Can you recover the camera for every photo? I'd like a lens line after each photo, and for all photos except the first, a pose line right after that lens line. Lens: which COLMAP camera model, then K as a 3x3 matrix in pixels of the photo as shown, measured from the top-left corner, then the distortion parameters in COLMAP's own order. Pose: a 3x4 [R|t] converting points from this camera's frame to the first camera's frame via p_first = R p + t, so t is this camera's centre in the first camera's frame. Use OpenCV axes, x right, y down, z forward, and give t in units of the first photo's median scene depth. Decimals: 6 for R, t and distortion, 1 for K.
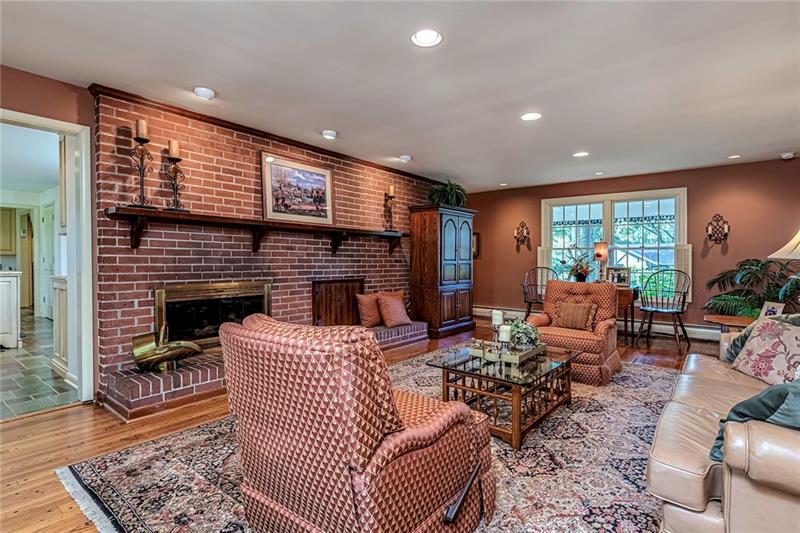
lens RADIAL K [[356.8, 0, 427.3], [0, 356.8, 259.5], [0, 0, 1]] dist [0.001644, 0.000118]
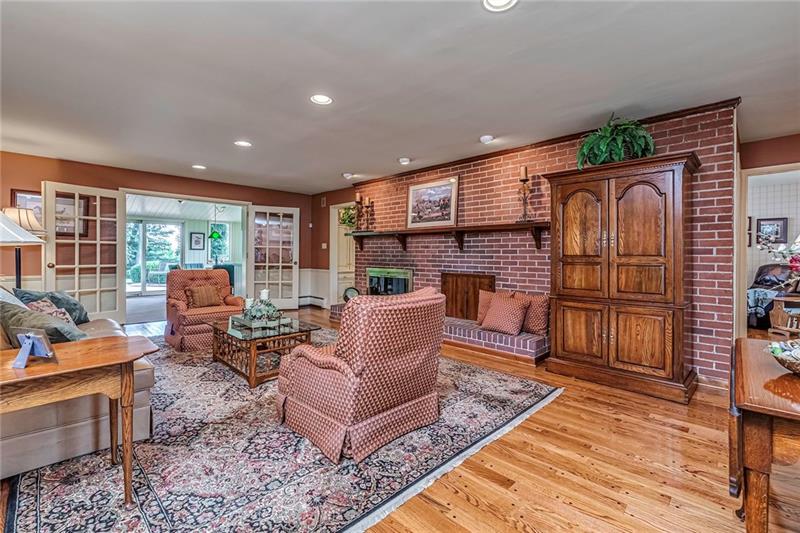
lens RADIAL K [[356.8, 0, 427.3], [0, 356.8, 259.5], [0, 0, 1]] dist [0.001644, 0.000118]
pose [[-0.055188, 0.003599, -0.998470, 0.926452], [-0.007588, 0.999963, 0.004024, 0.009754], [0.998447, 0.007798, -0.055158, 1.023682]]
